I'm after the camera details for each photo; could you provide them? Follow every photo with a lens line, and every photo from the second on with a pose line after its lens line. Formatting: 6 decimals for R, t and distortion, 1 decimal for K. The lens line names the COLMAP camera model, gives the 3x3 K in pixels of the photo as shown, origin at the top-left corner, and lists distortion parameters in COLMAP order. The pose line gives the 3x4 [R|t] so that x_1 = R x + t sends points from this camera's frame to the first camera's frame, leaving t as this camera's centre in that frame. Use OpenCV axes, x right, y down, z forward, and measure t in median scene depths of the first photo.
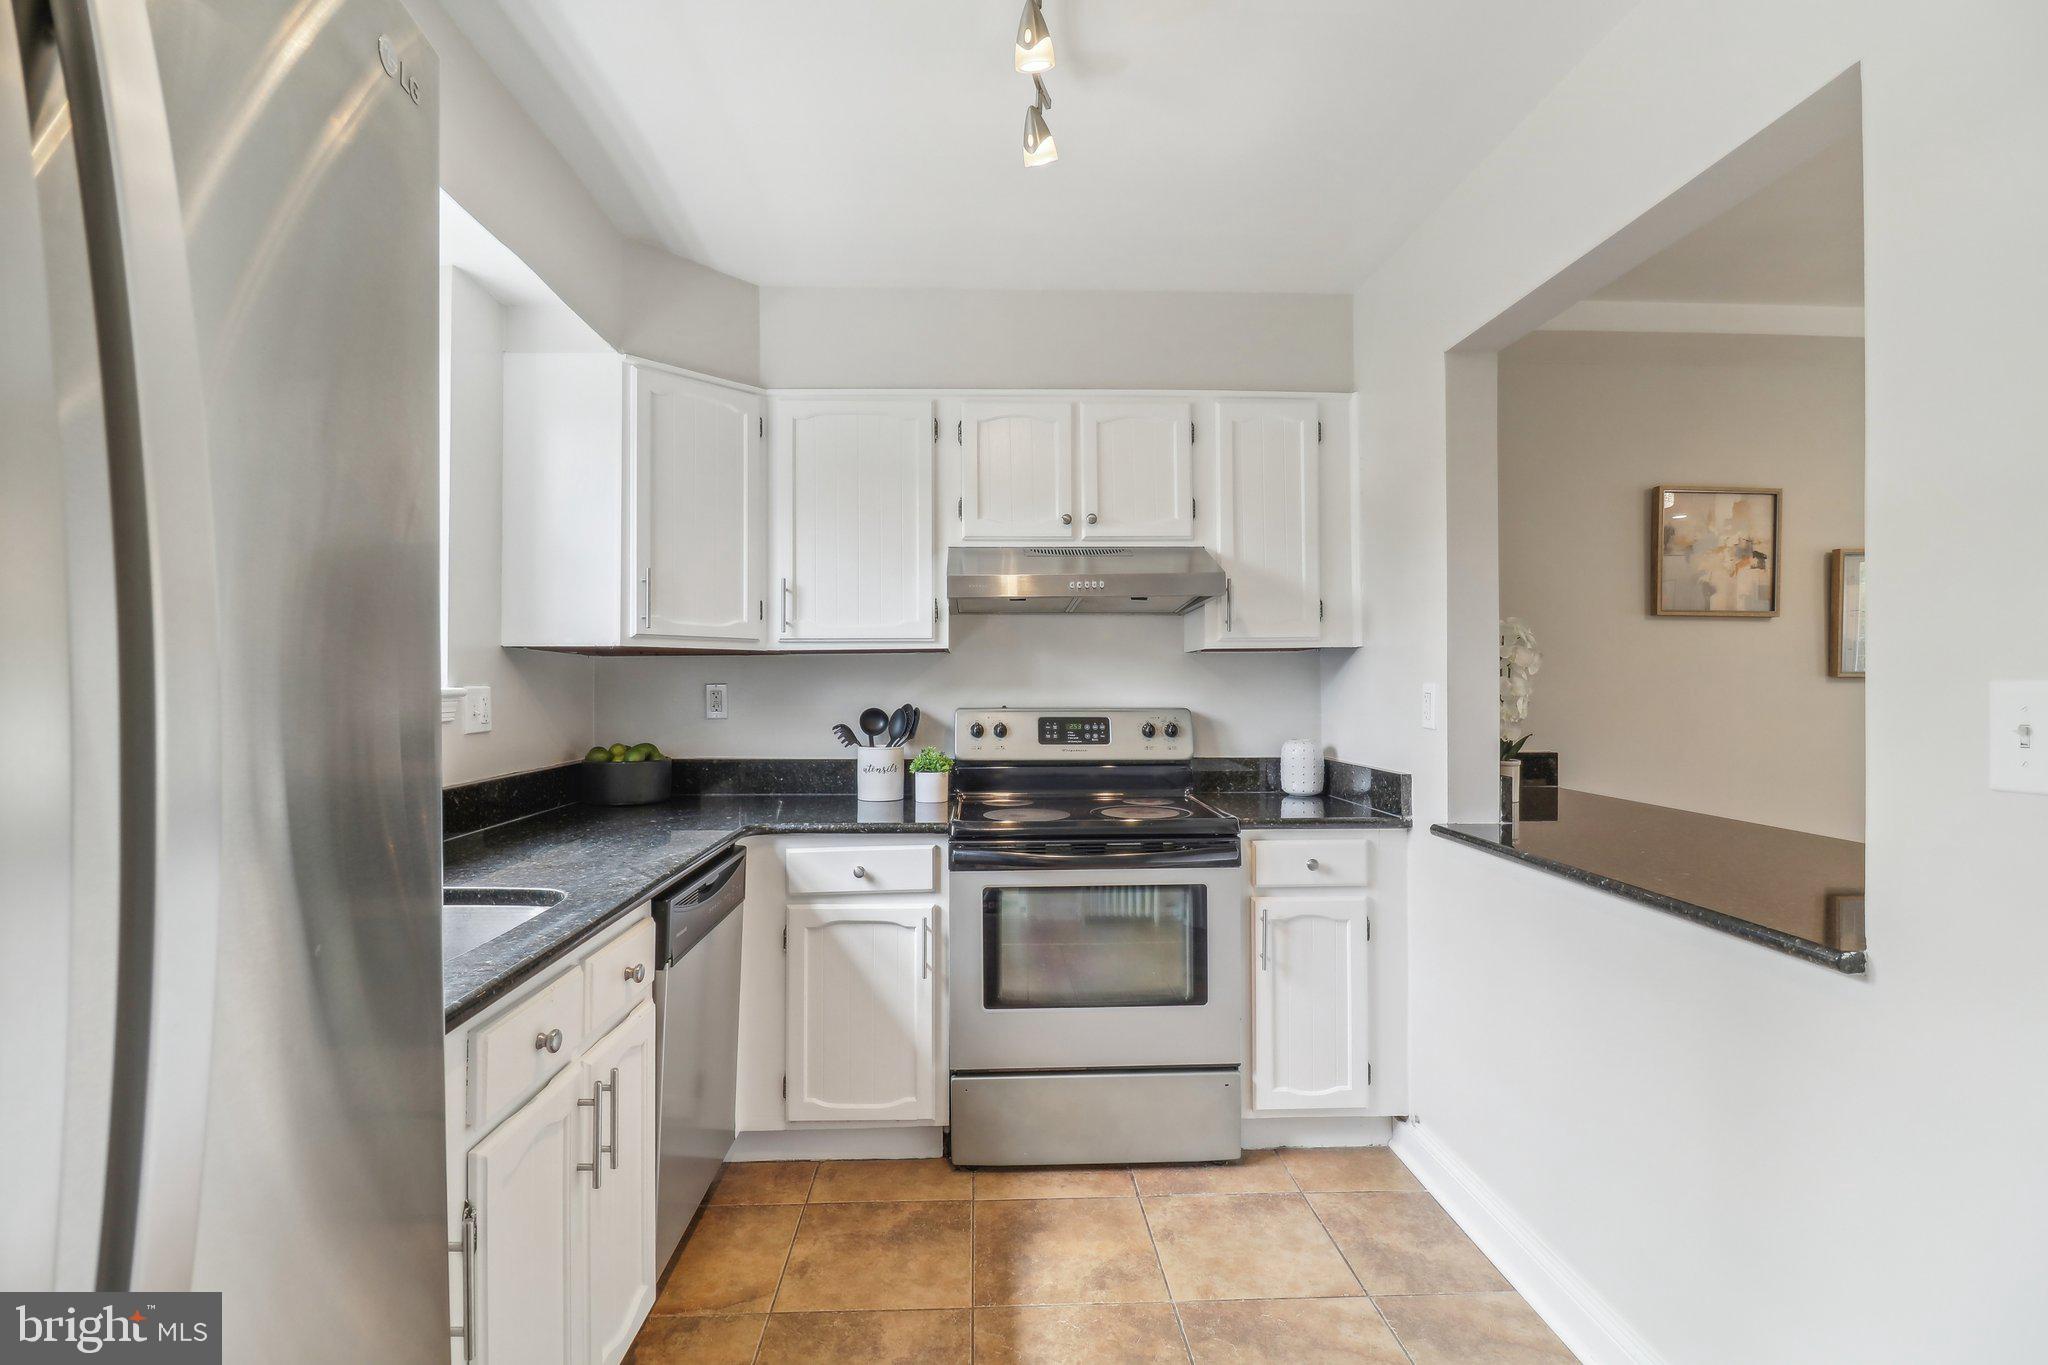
lens RADIAL K [[991.5, 0, 1026.1], [0, 991.5, 672.7], [0, 0, 1]] dist [-0.001616, -0.000916]
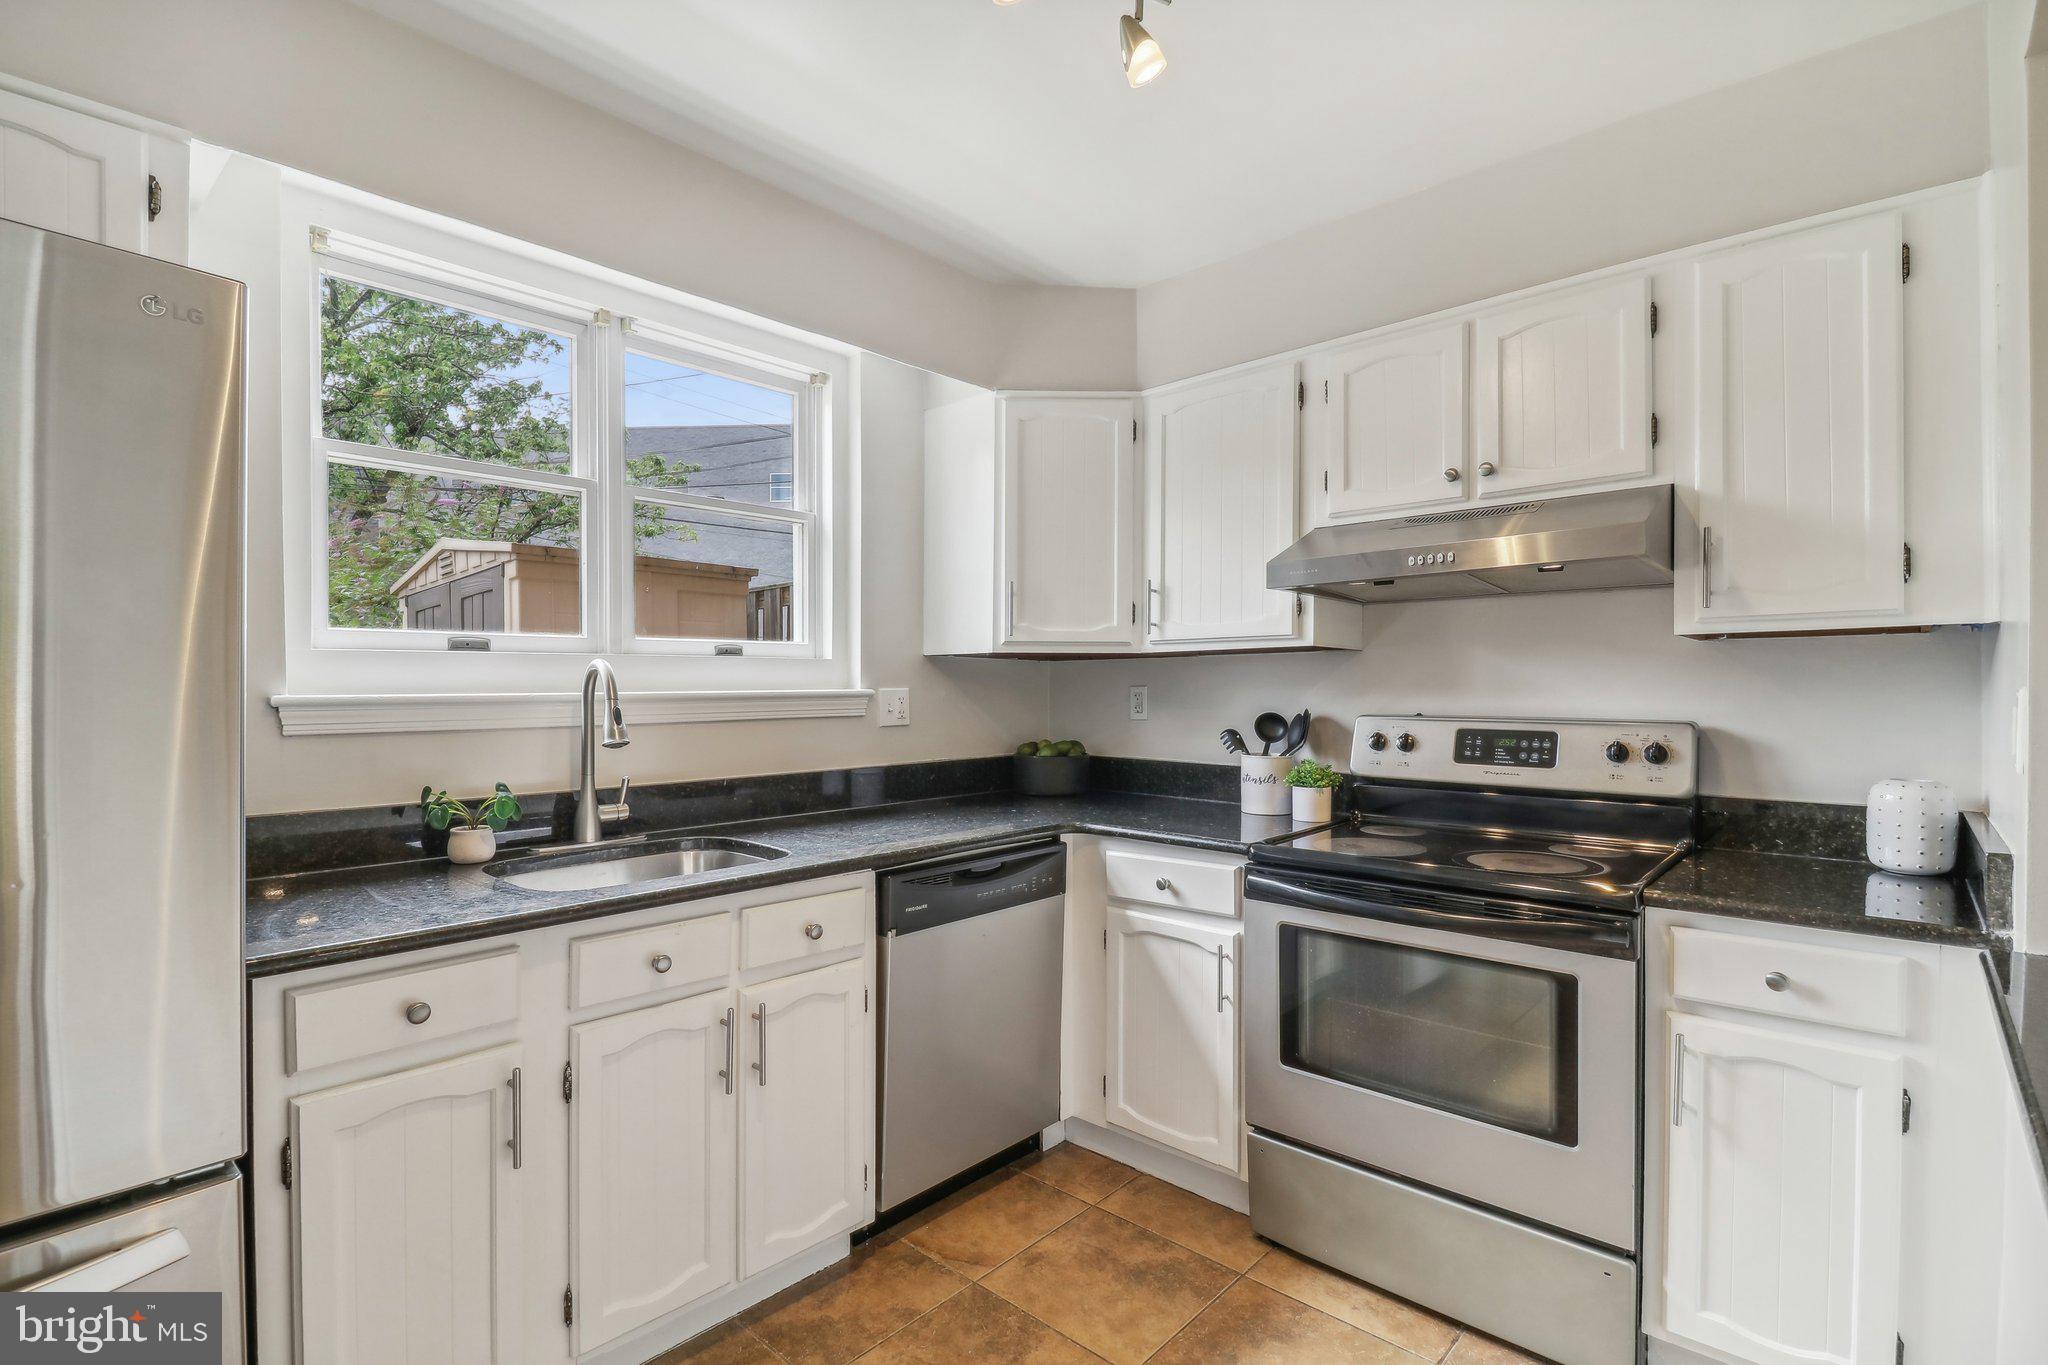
lens RADIAL K [[984.2, 0, 1023.0], [0, 984.2, 690.5], [0, 0, 1]] dist [-0.000700, -0.001427]
pose [[0.694213, 0.004051, -0.719758, 0.373828], [0.007248, 0.999894, 0.012619, 0.002184], [0.719733, -0.013977, 0.694110, 0.224497]]
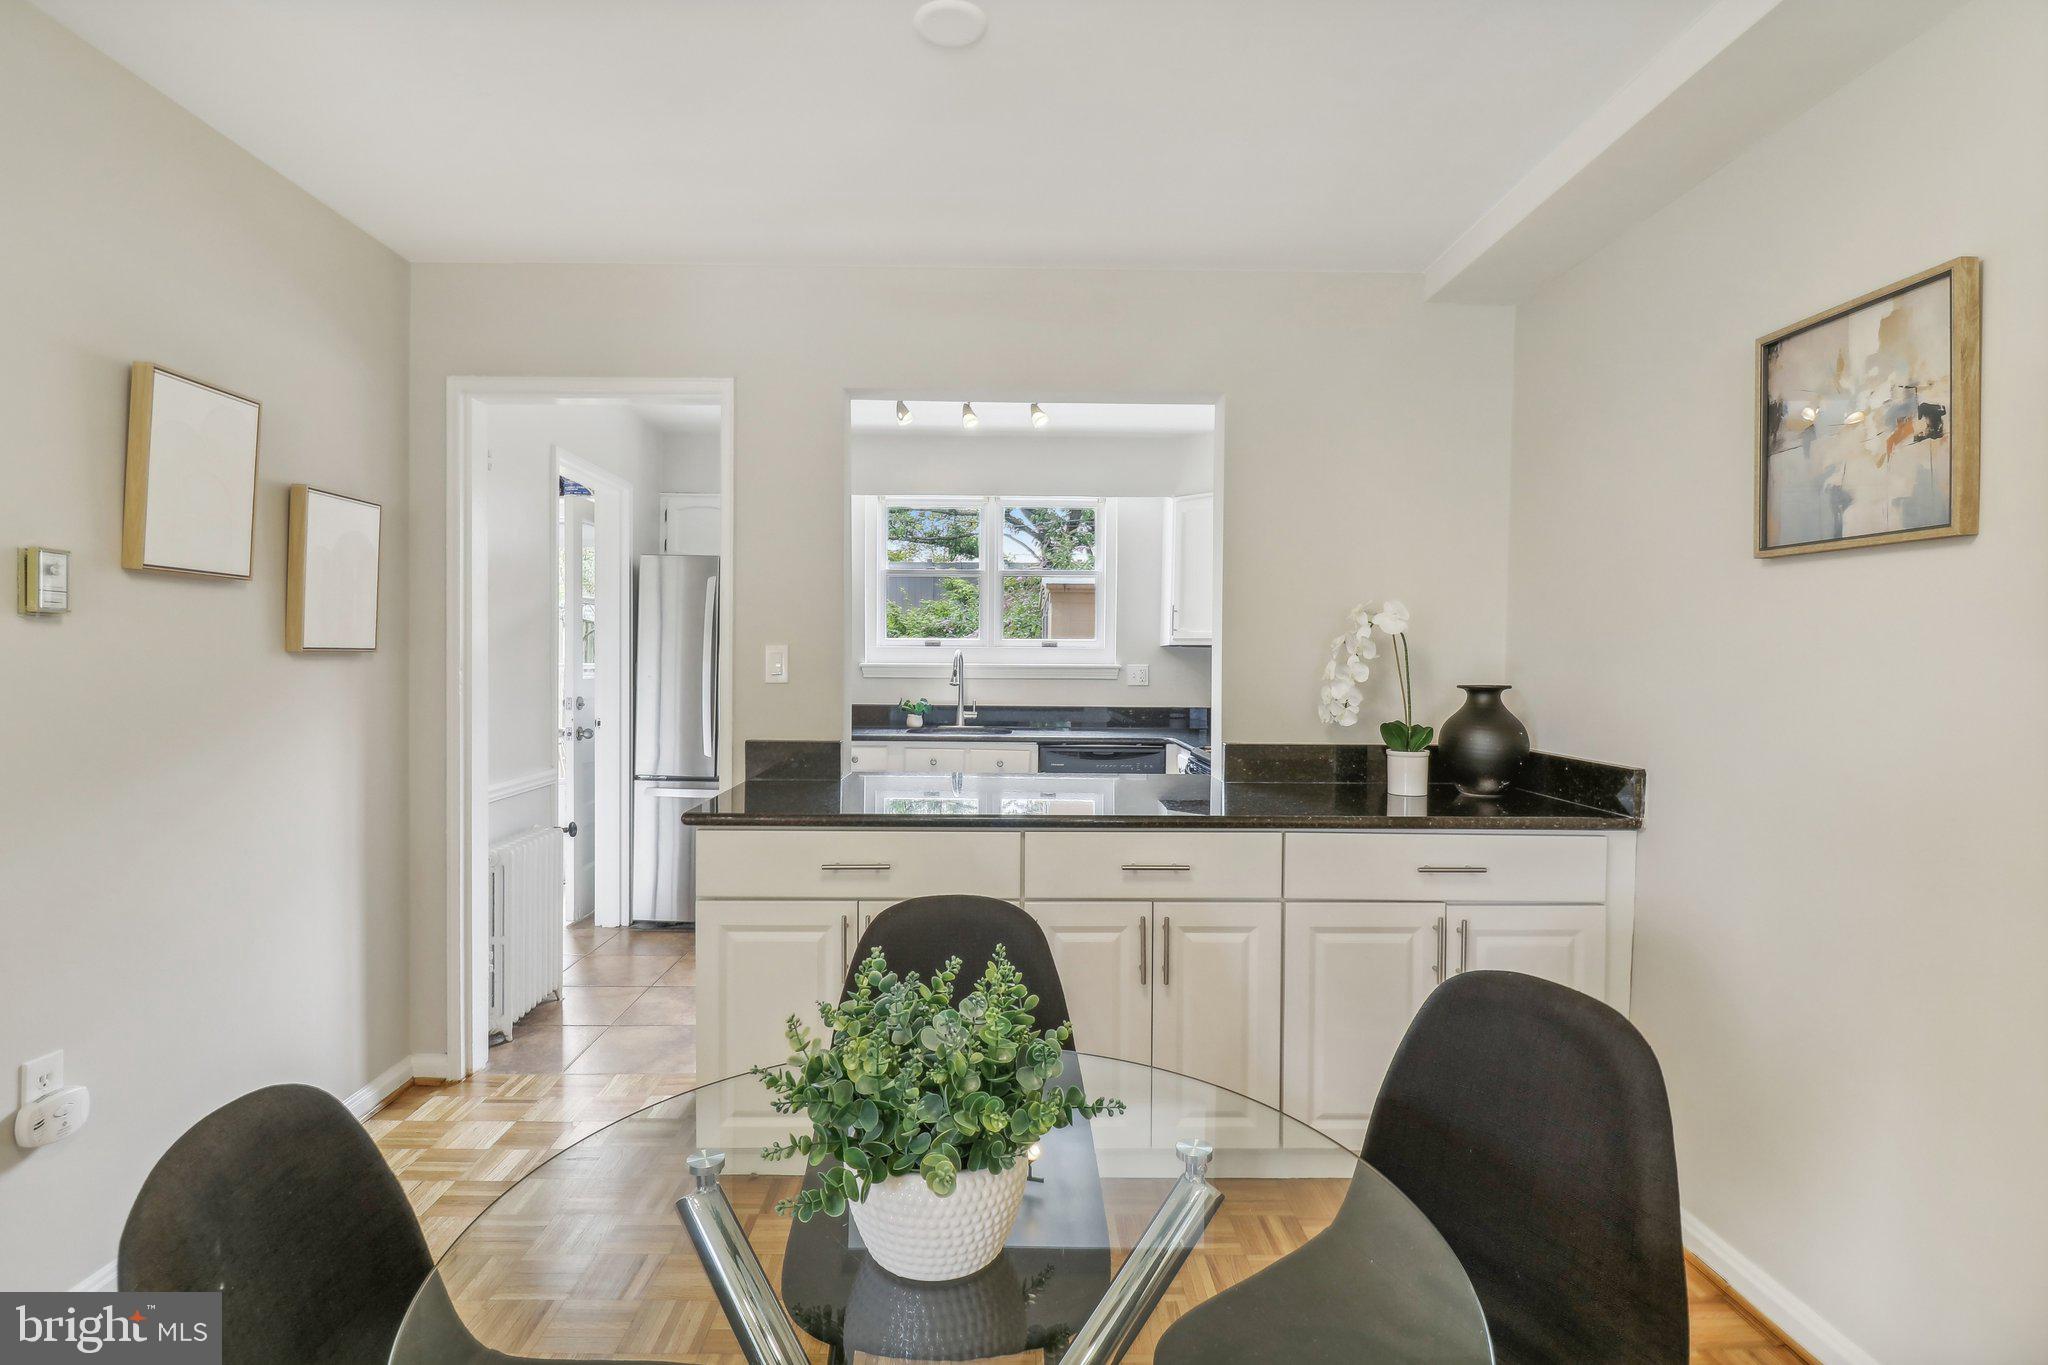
lens RADIAL K [[991.5, 0, 1026.1], [0, 991.5, 672.7], [0, 0, 1]] dist [-0.001616, -0.000916]
pose [[-0.014108, 0.007512, -0.999872, 1.425043], [-0.000514, 0.999972, 0.007520, 0.013678], [0.999900, 0.000620, -0.014104, 0.659070]]
